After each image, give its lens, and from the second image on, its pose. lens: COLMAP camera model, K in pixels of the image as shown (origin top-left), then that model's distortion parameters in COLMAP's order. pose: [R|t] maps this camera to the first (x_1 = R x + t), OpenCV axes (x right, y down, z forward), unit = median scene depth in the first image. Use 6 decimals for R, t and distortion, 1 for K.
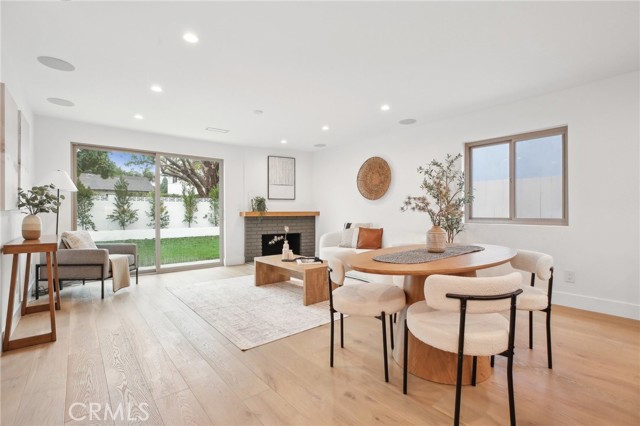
lens RADIAL K [[292.0, 0, 319.2], [0, 292.0, 211.2], [0, 0, 1]] dist [-0.017728, 0.007503]
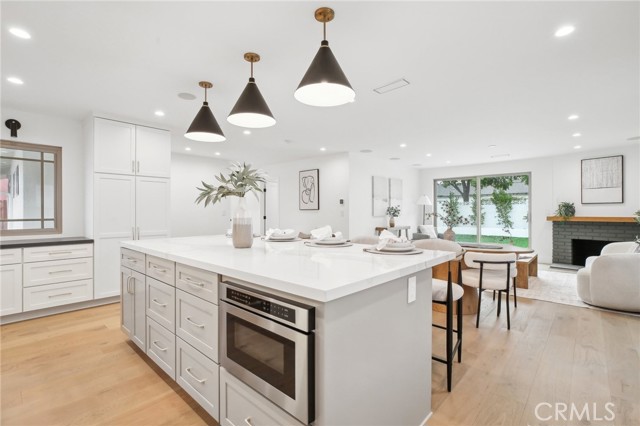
lens RADIAL K [[292.0, 0, 323.3], [0, 292.0, 211.9], [0, 0, 1]] dist [-0.017728, 0.007503]
pose [[0.133334, 0.001307, -0.991070, 0.798871], [0.004737, 0.999987, 0.001956, -0.023687], [0.991060, -0.004955, 0.133326, 0.005805]]
